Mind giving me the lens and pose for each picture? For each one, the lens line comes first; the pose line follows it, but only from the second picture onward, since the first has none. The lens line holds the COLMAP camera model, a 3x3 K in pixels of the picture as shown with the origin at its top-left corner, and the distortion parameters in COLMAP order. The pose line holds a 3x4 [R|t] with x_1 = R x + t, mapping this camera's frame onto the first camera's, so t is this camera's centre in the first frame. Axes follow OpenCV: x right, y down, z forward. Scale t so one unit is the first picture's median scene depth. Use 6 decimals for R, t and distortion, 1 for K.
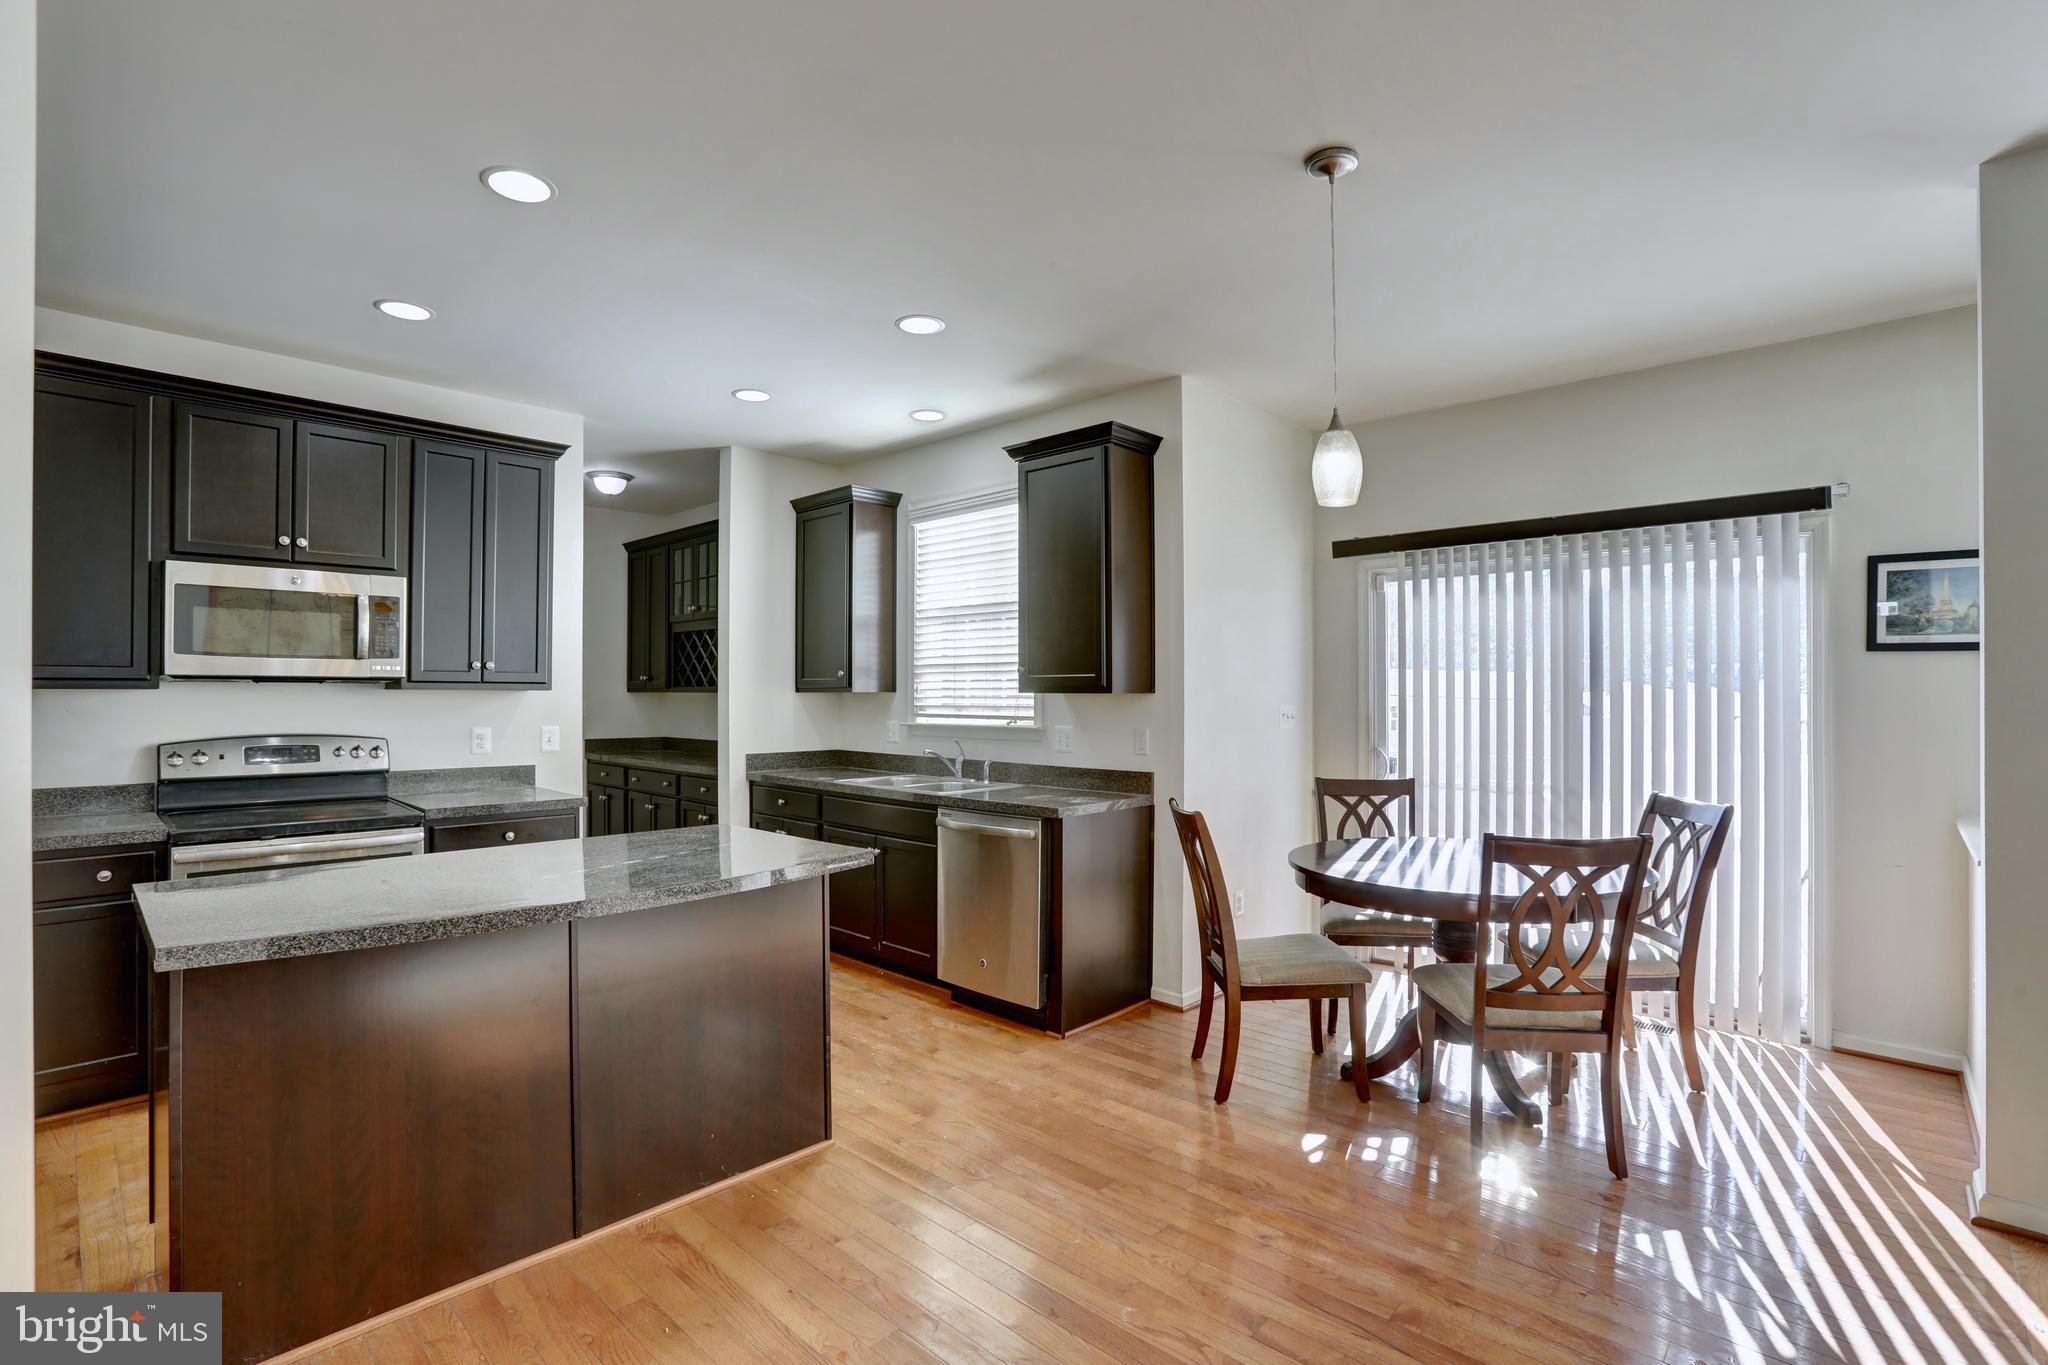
lens RADIAL K [[938.2, 0, 1059.4], [0, 938.2, 682.7], [0, 0, 1]] dist [-0.044525, 0.022865]
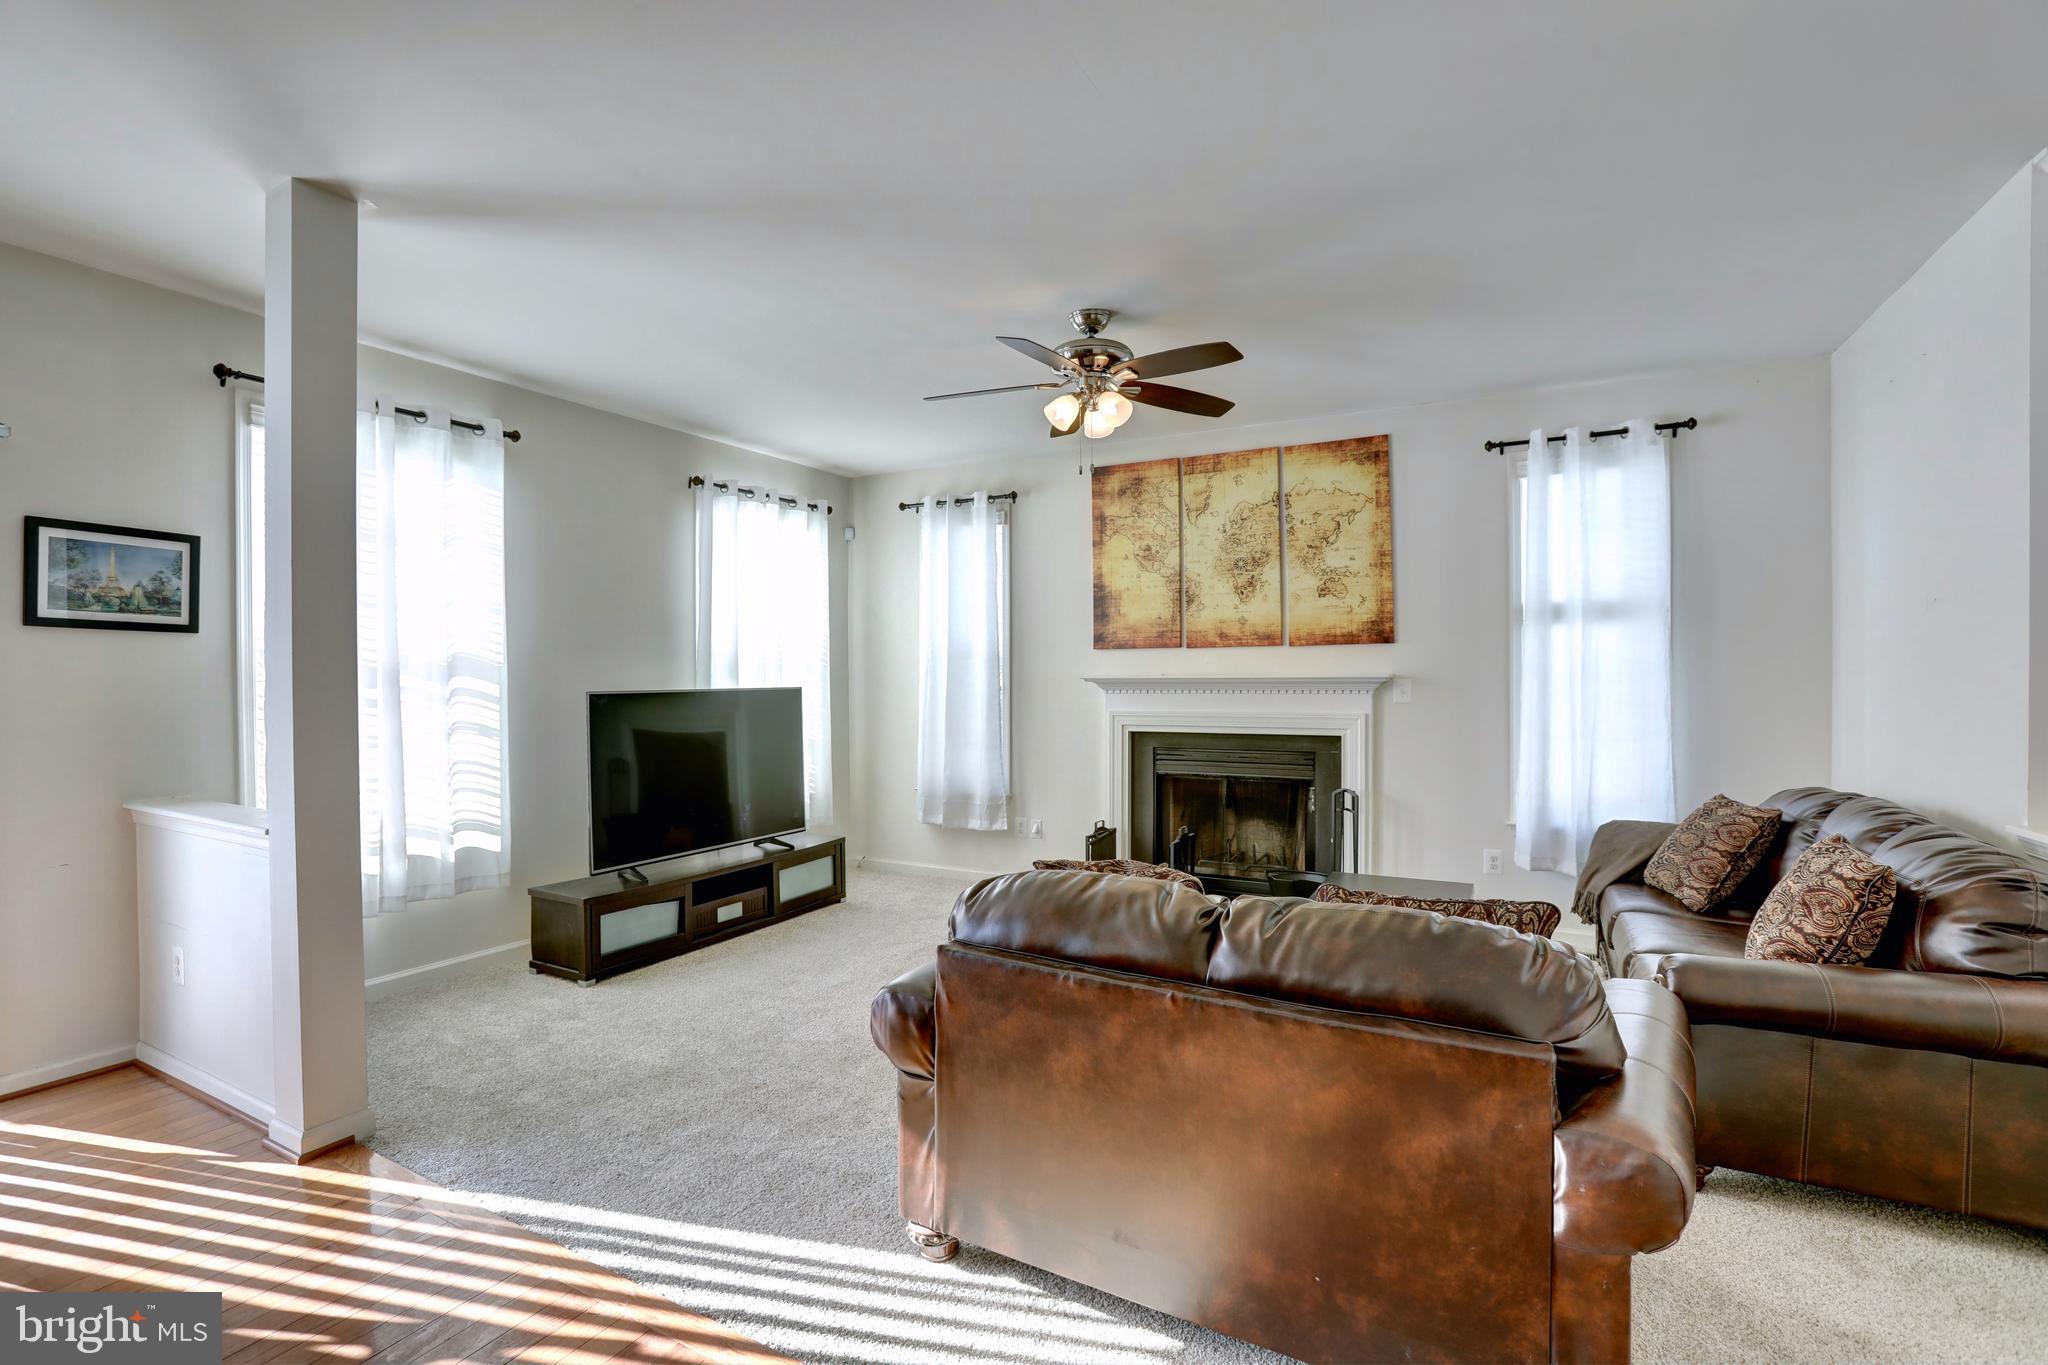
lens RADIAL K [[952.6, 0, 983.5], [0, 952.6, 688.0], [0, 0, 1]] dist [-0.065615, 0.023765]
pose [[-0.159978, -0.007166, 0.987095, -0.102298], [-0.003855, 0.999971, 0.006635, 0.014003], [-0.987113, -0.002744, -0.160001, 0.219063]]
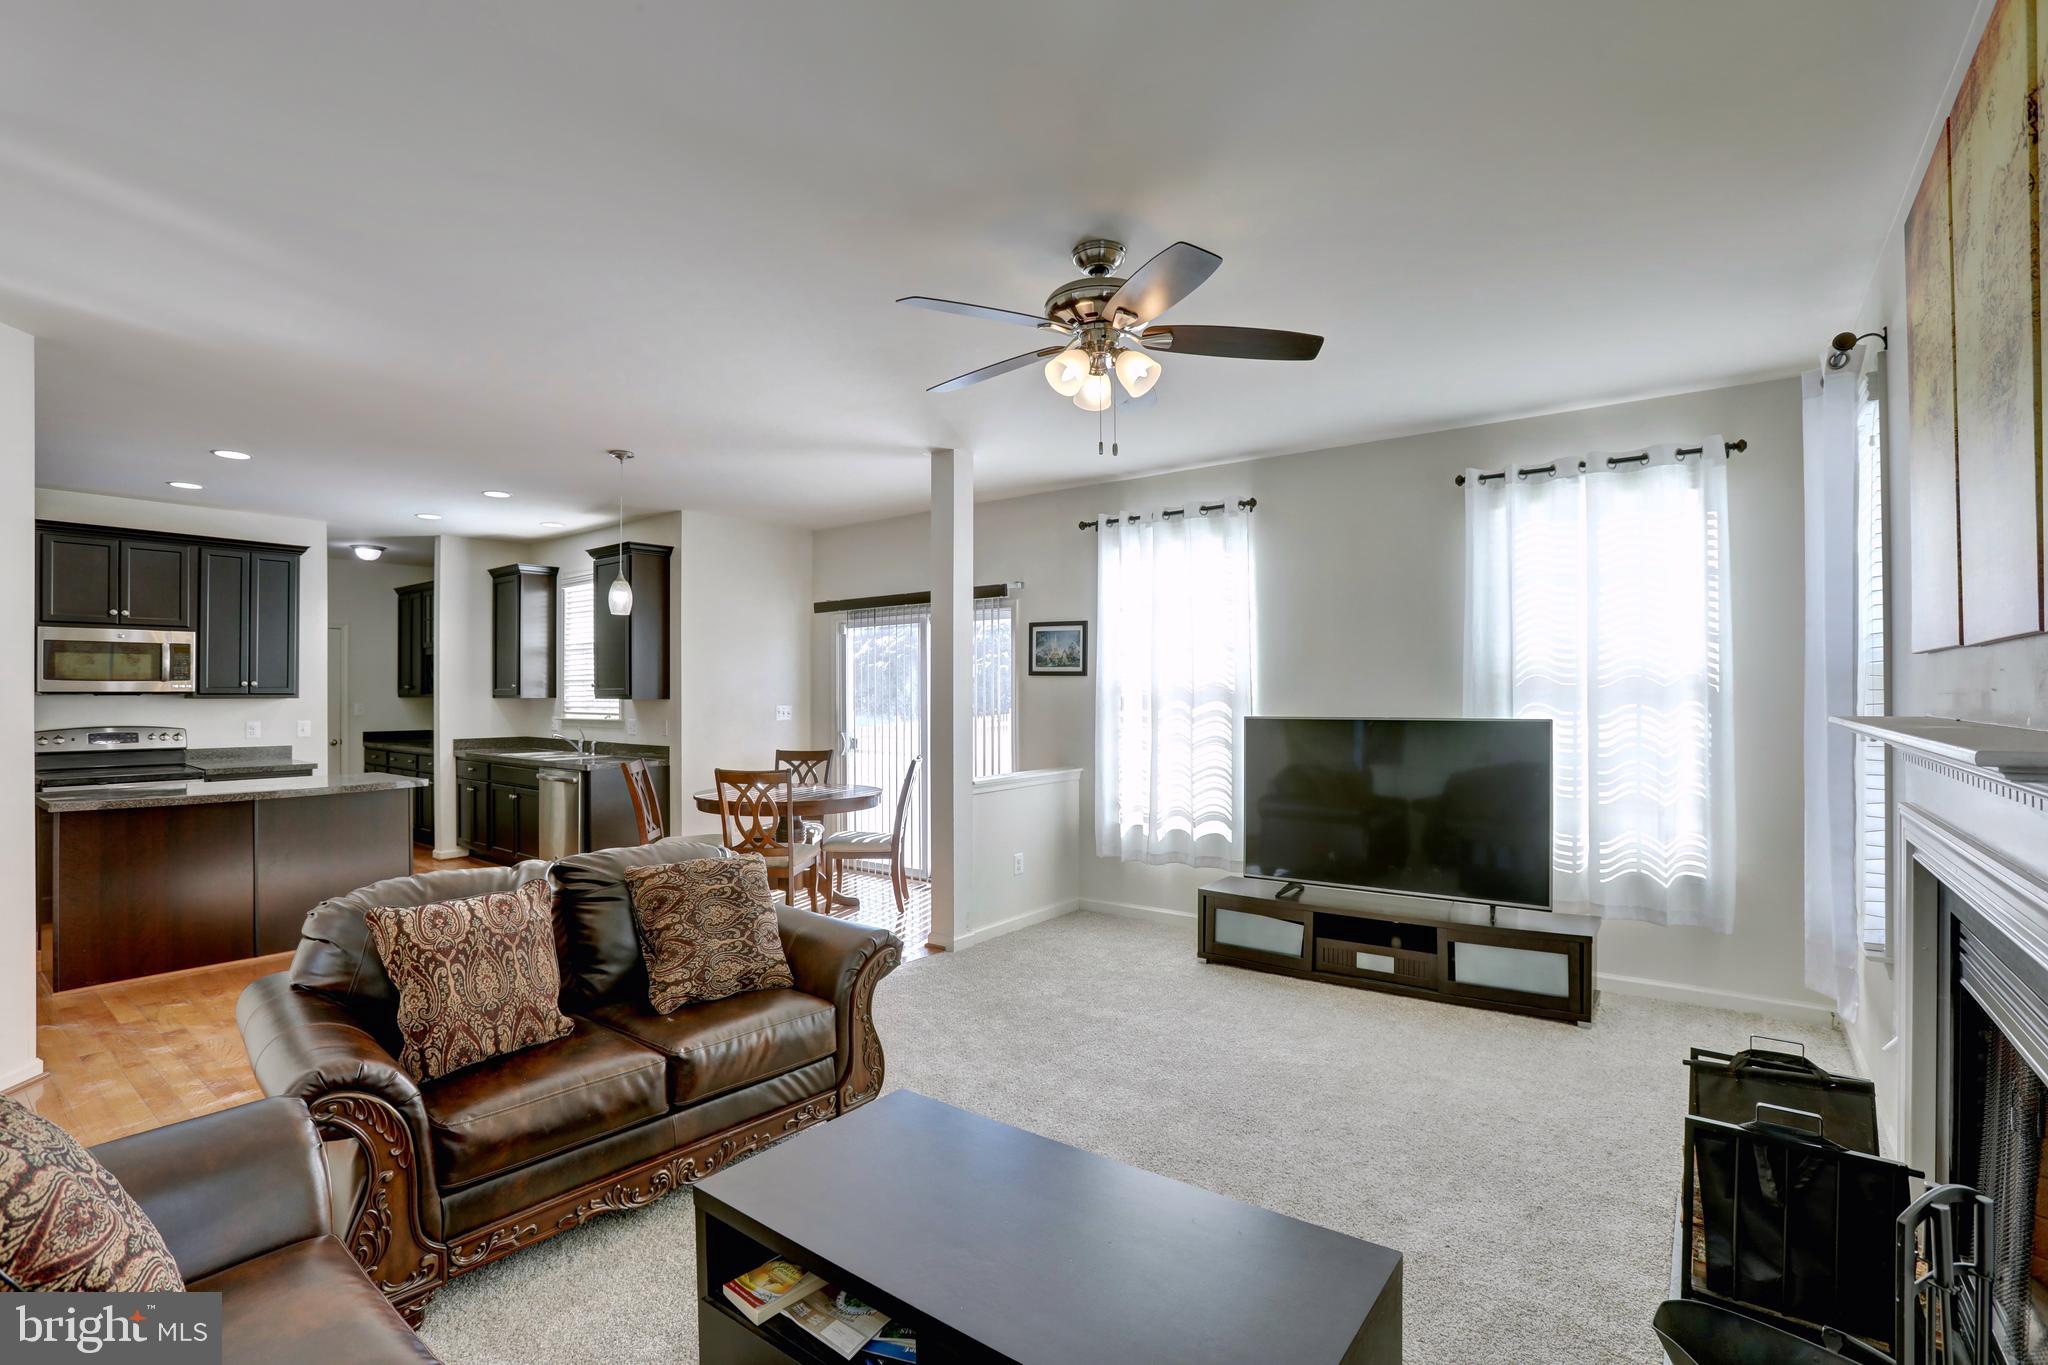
lens RADIAL K [[938.2, 0, 1059.4], [0, 938.2, 682.7], [0, 0, 1]] dist [-0.044525, 0.022865]
pose [[0.997801, -0.002715, 0.066232, 0.726921], [0.002544, 0.999993, 0.002676, -0.022270], [-0.066239, -0.002501, 0.997801, -0.745911]]
